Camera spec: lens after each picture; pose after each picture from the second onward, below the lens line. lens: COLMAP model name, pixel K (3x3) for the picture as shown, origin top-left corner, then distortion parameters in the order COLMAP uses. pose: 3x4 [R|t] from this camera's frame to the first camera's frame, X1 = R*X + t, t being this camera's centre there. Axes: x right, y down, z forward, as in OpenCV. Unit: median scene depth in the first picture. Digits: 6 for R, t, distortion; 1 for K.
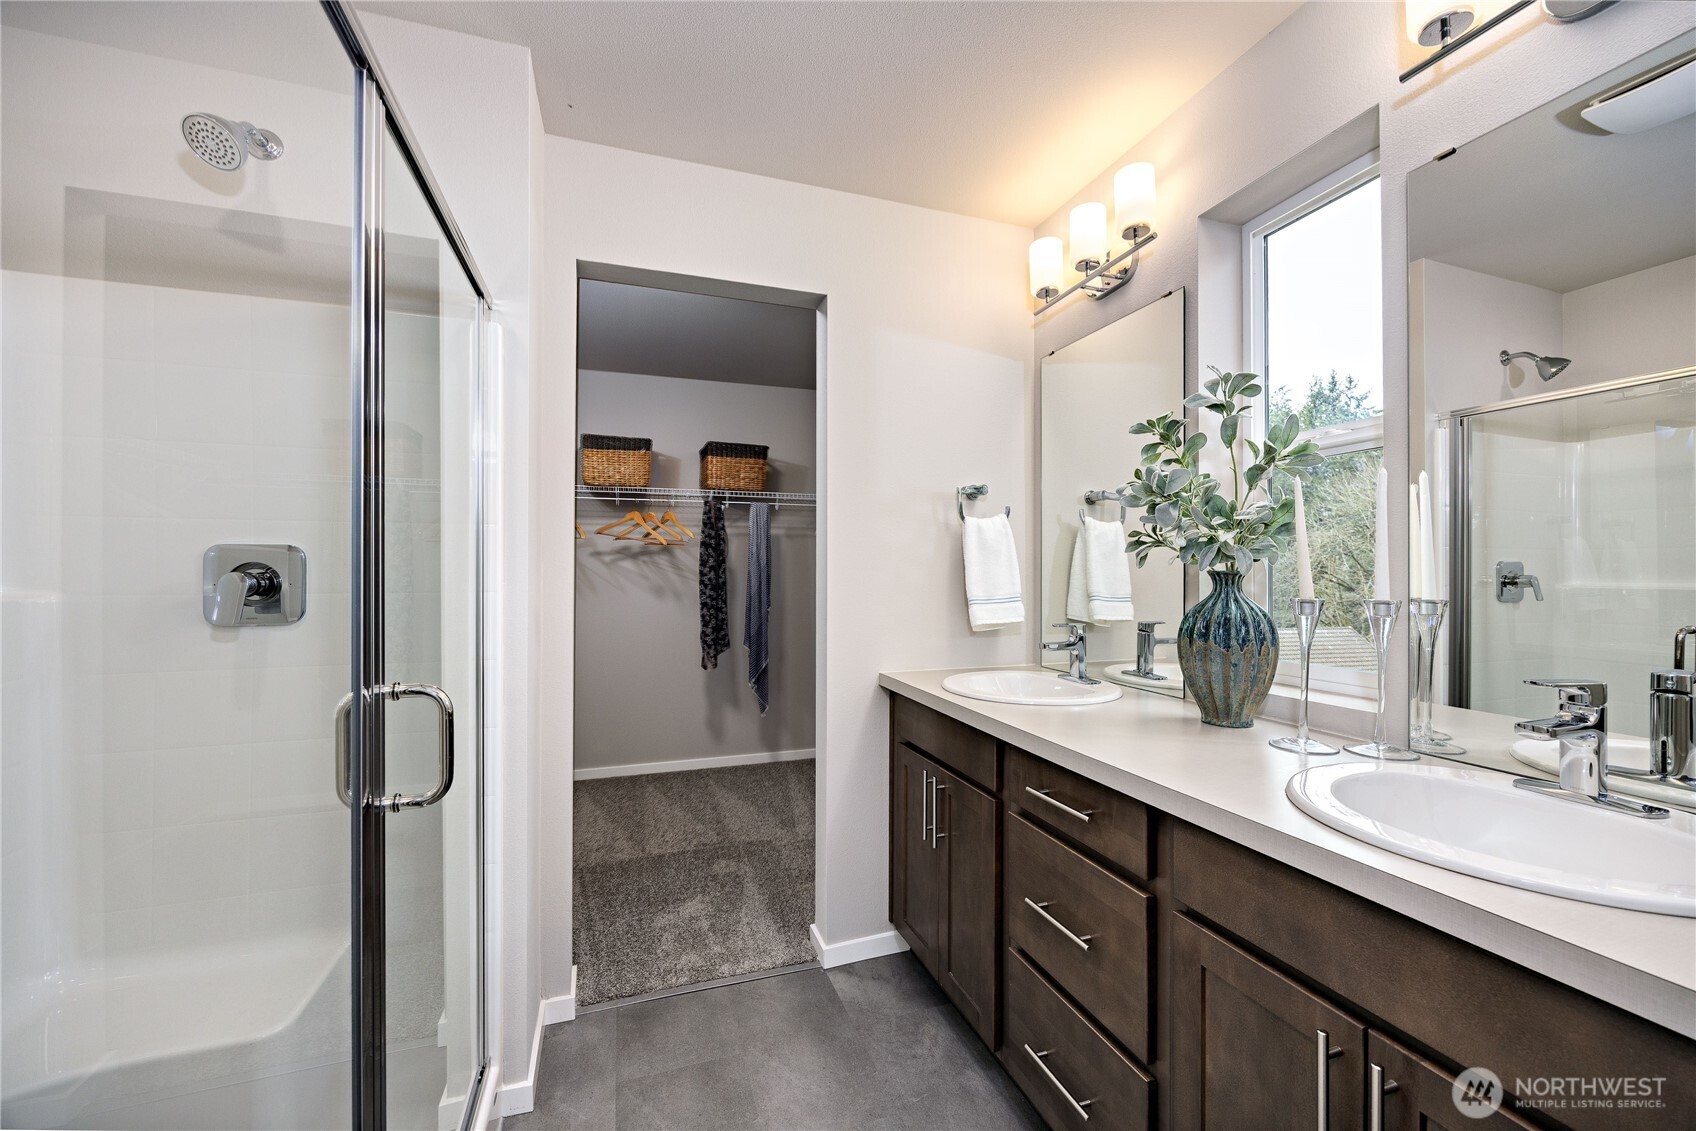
lens RADIAL K [[660.7, 0, 848.6], [0, 660.7, 569.9], [0, 0, 1]] dist [-0.004633, -0.000231]
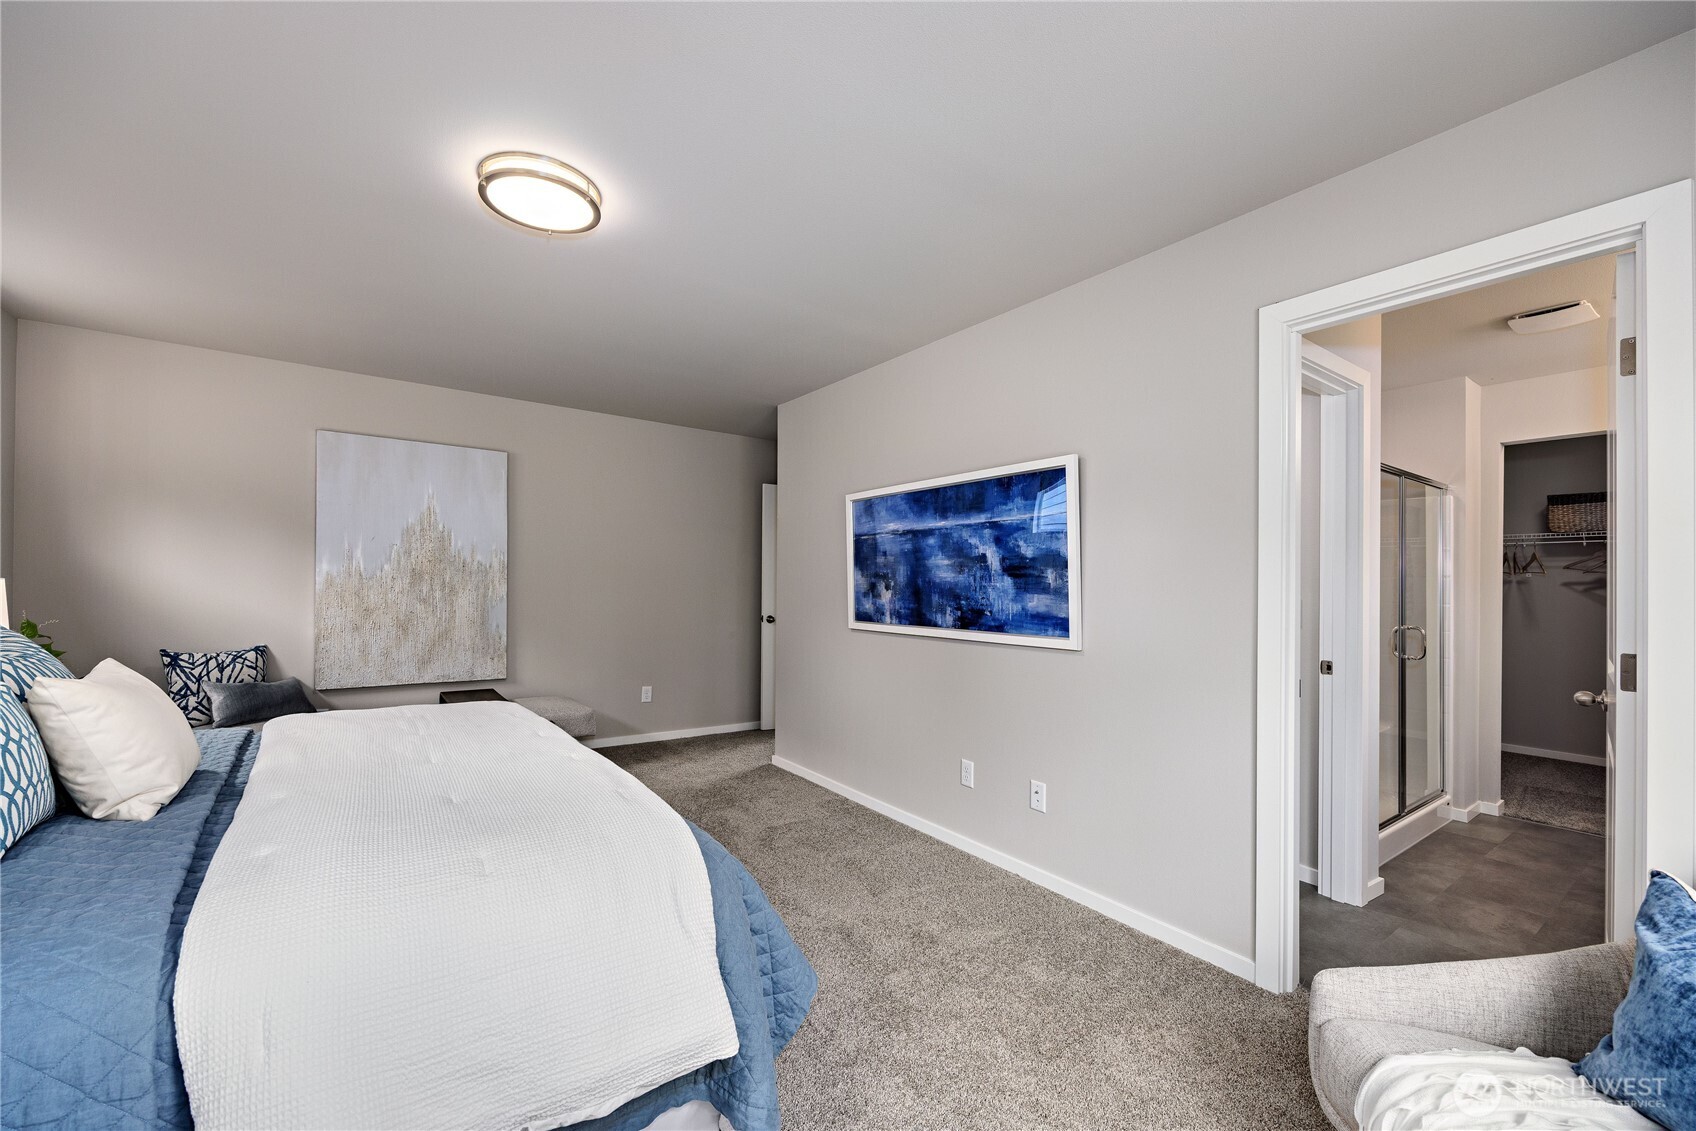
lens RADIAL K [[660.7, 0, 848.6], [0, 660.7, 569.9], [0, 0, 1]] dist [-0.004633, -0.000231]
pose [[0.280373, -0.013099, -0.959802, 0.887568], [-0.012827, 0.999766, -0.017392, -0.022278], [0.959805, 0.017187, 0.280140, -1.369349]]
